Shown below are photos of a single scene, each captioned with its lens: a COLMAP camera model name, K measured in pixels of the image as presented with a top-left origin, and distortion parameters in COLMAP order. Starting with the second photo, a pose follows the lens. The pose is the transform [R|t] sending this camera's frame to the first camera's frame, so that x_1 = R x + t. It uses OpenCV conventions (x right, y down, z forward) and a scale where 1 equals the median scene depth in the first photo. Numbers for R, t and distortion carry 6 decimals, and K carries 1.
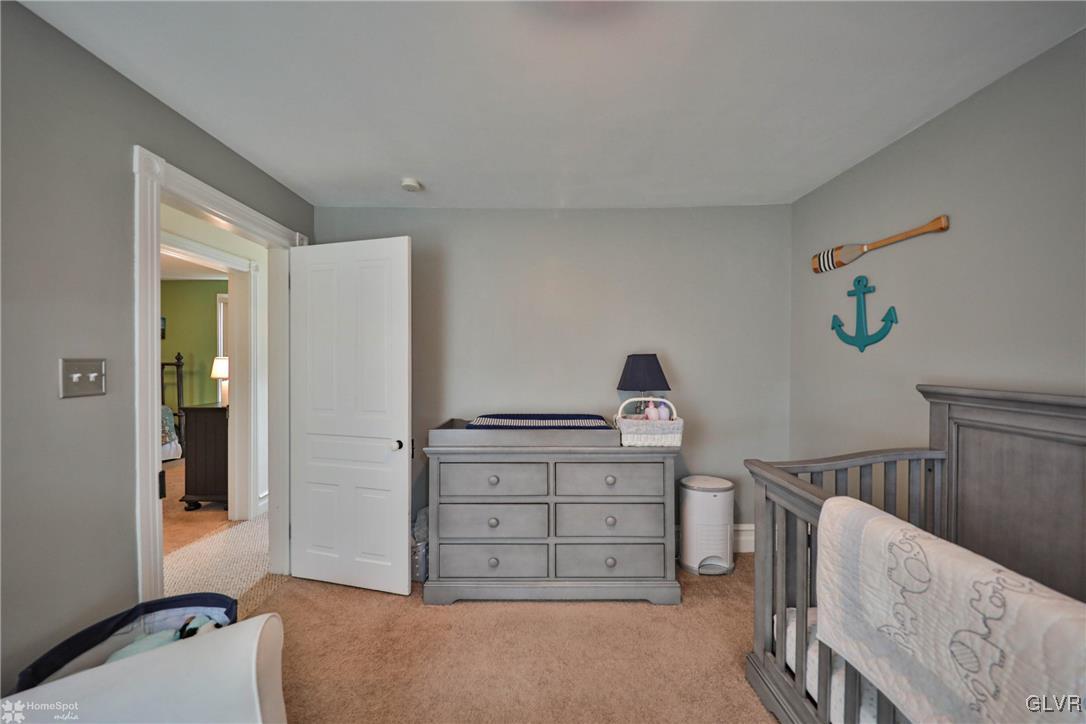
lens RADIAL K [[365.7, 0, 541.6], [0, 365.7, 357.6], [0, 0, 1]] dist [-0.001917, -0.000858]
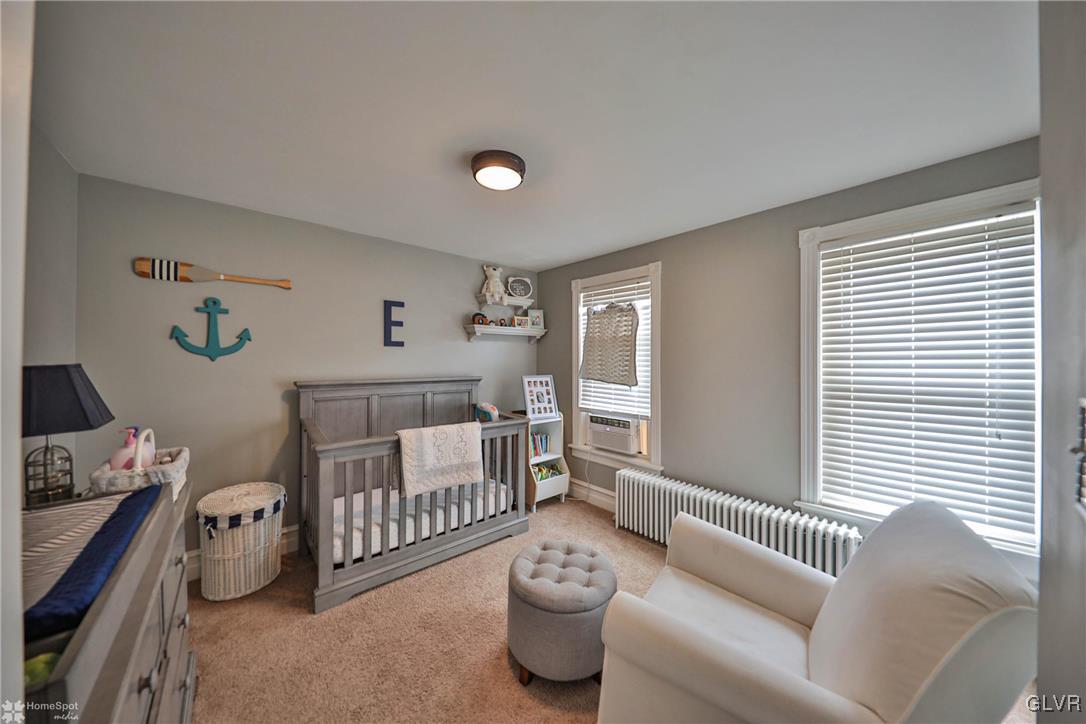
lens RADIAL K [[365.7, 0, 544.6], [0, 365.7, 364.3], [0, 0, 1]] dist [-0.001917, -0.000858]
pose [[-0.641562, -0.006181, 0.767046, -0.755138], [0.000607, 0.999963, 0.008565, -0.014888], [-0.767071, 0.005961, -0.641534, 0.953301]]
